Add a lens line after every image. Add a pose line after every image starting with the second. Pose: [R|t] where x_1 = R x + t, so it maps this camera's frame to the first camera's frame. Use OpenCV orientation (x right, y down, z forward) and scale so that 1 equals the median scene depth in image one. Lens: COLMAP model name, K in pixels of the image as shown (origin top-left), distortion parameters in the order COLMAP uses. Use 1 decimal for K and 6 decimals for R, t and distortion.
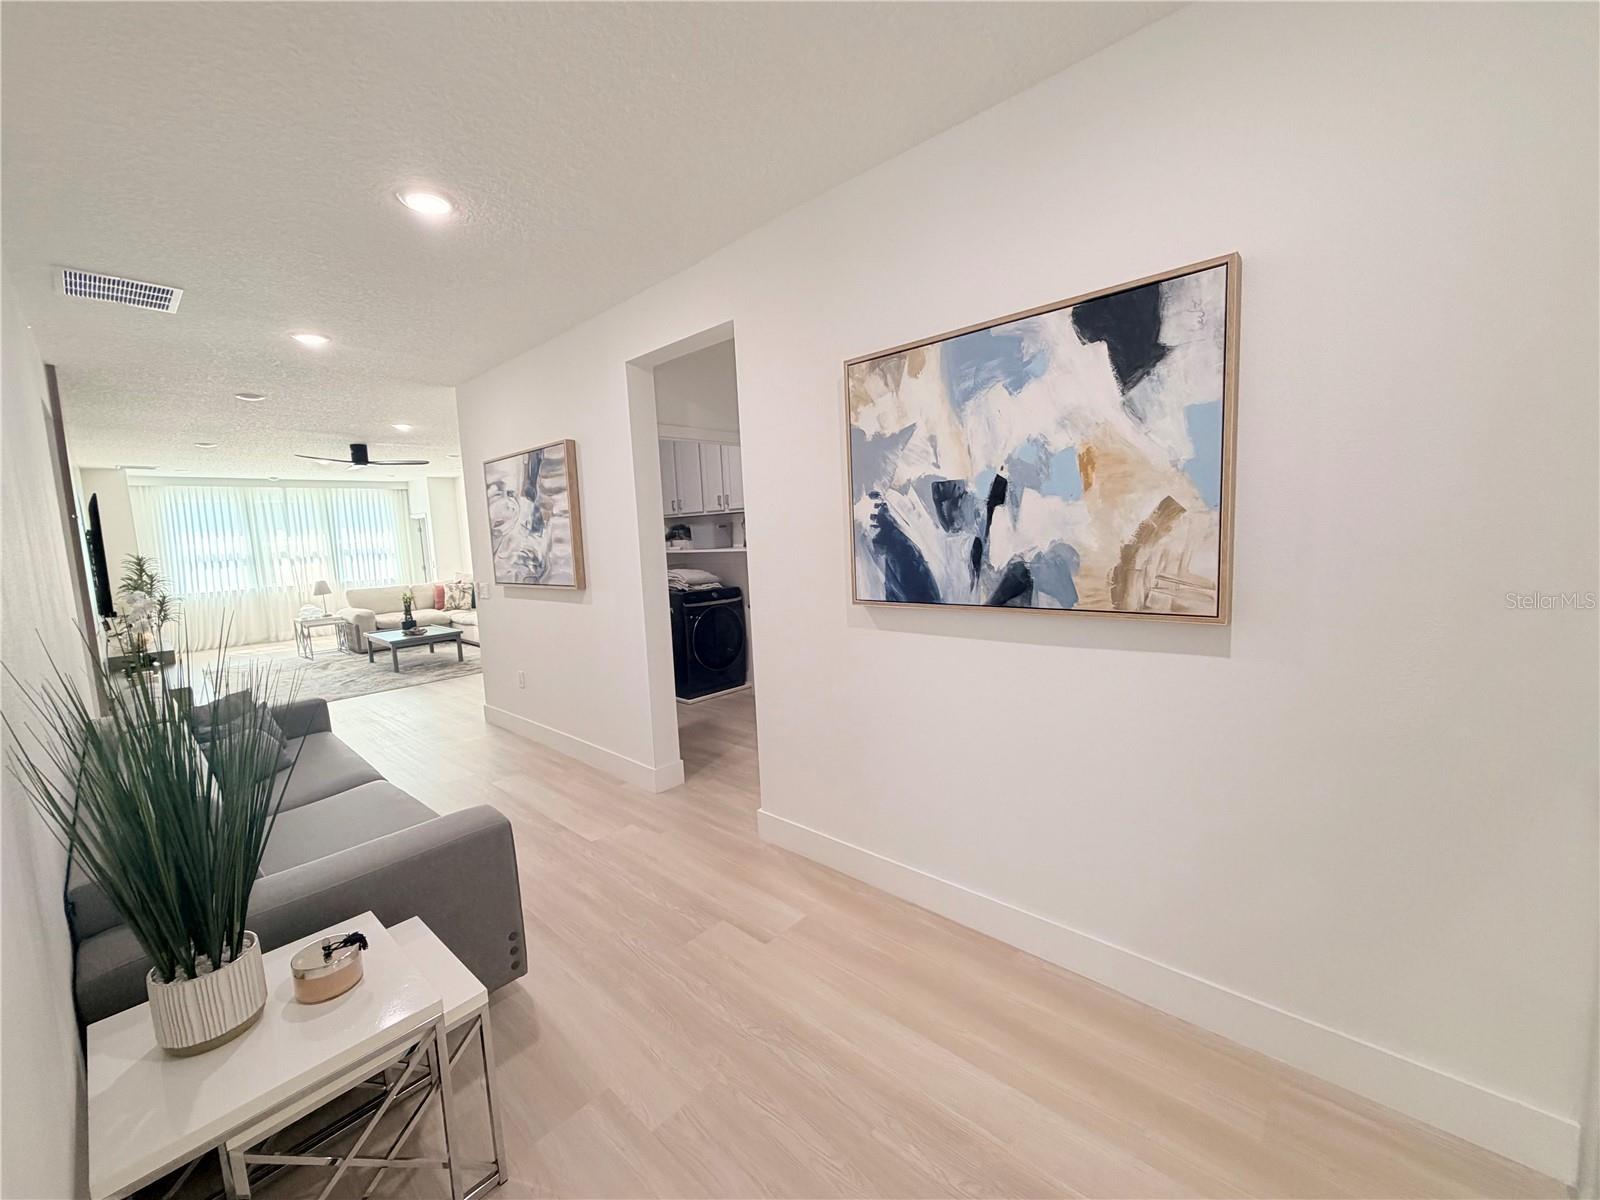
lens RADIAL K [[635.8, 0, 801.2], [0, 635.8, 599.8], [0, 0, 1]] dist [-0.001202, 0.000066]
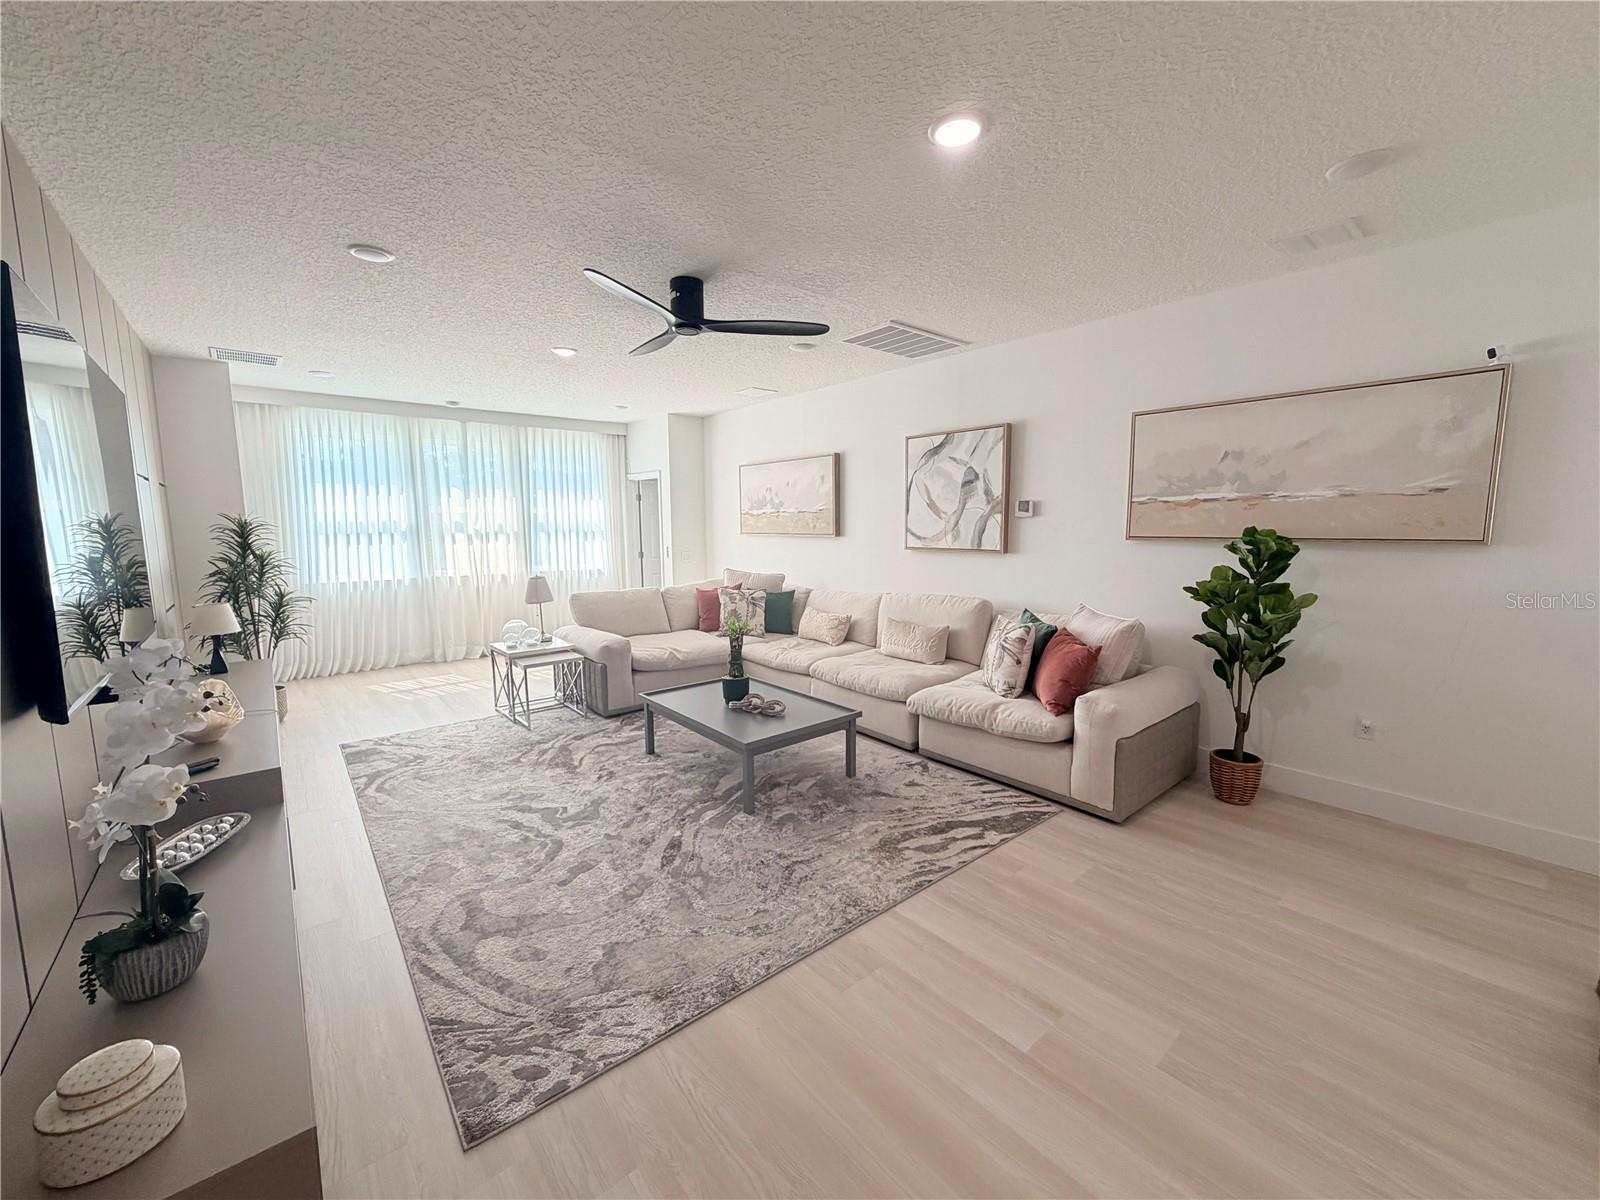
lens RADIAL K [[635.8, 0, 800.3], [0, 635.8, 599.3], [0, 0, 1]] dist [-0.001202, 0.000066]
pose [[0.990939, 0.053965, -0.122994, -0.497930], [-0.052168, 0.998480, 0.017785, -0.035139], [0.123767, -0.011207, 0.992248, 0.517889]]
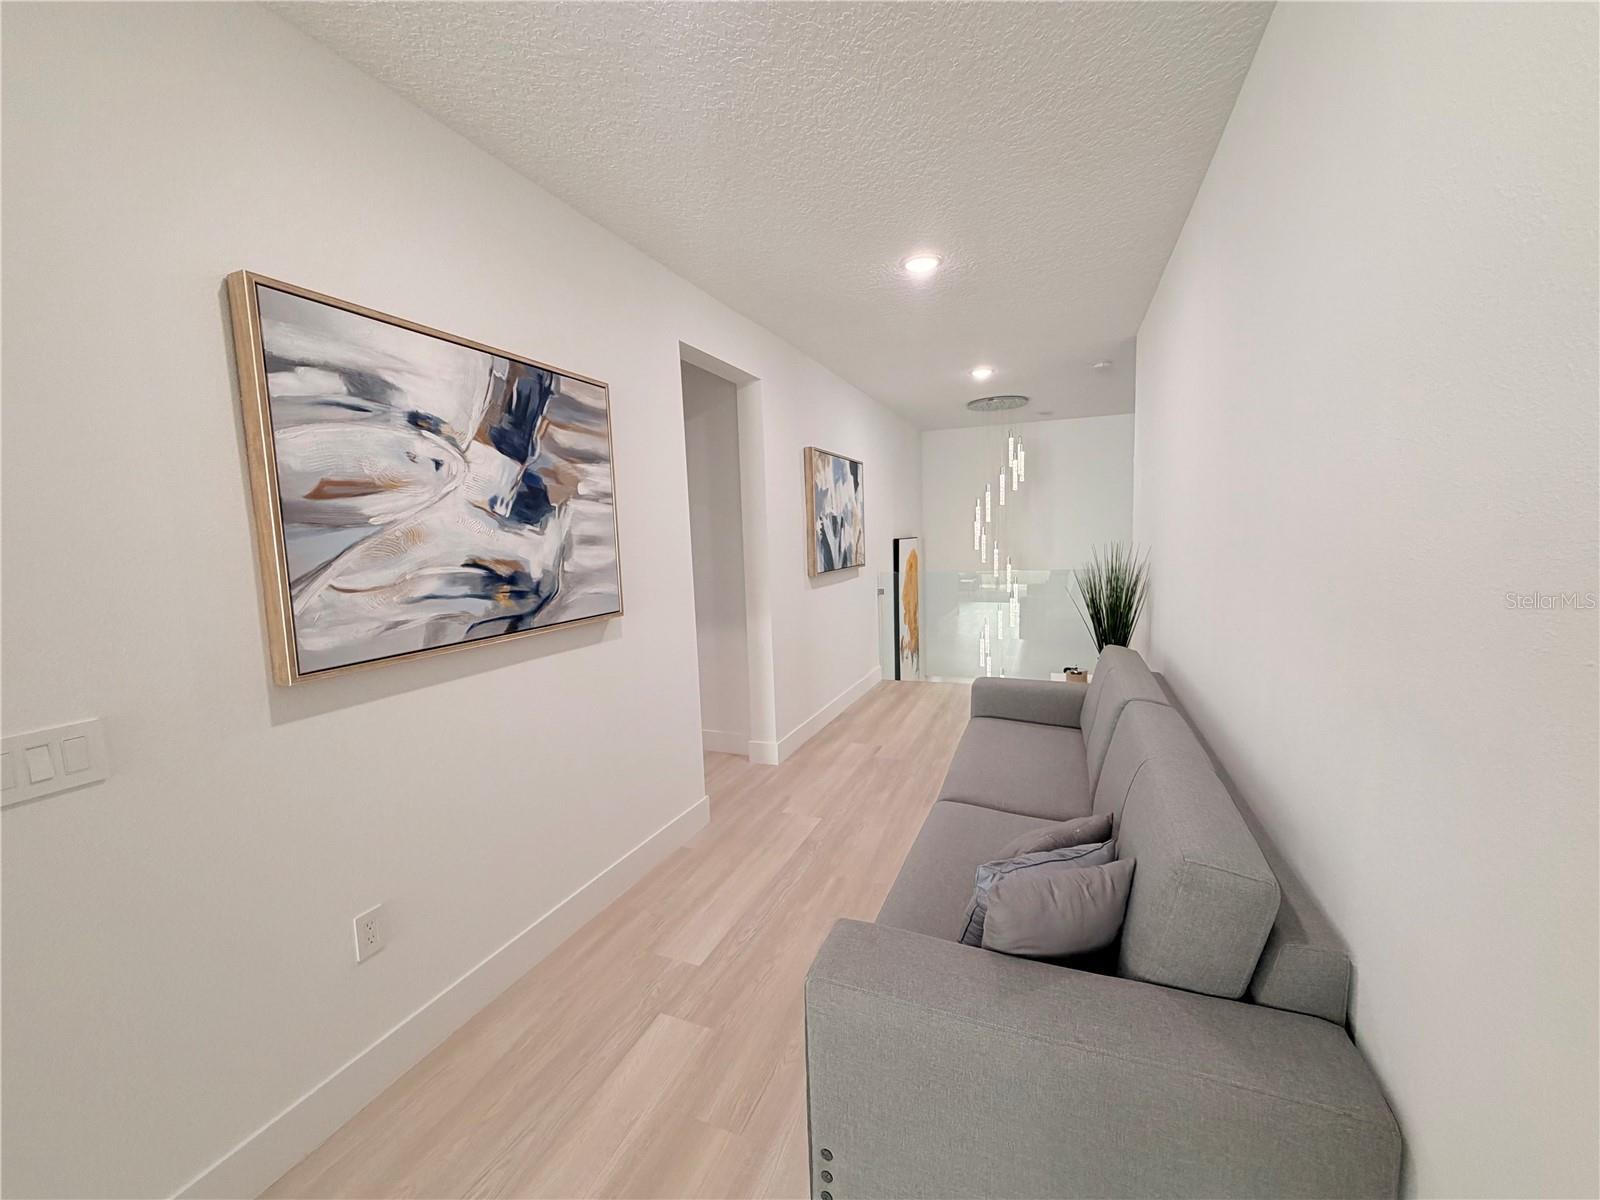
lens RADIAL K [[635.8, 0, 794.3], [0, 635.8, 599.6], [0, 0, 1]] dist [-0.001202, 0.000066]
pose [[-0.334513, -0.039111, 0.941579, -0.476014], [0.147684, 0.984618, 0.093366, -0.031326], [-0.930747, 0.170288, -0.323591, 0.484823]]
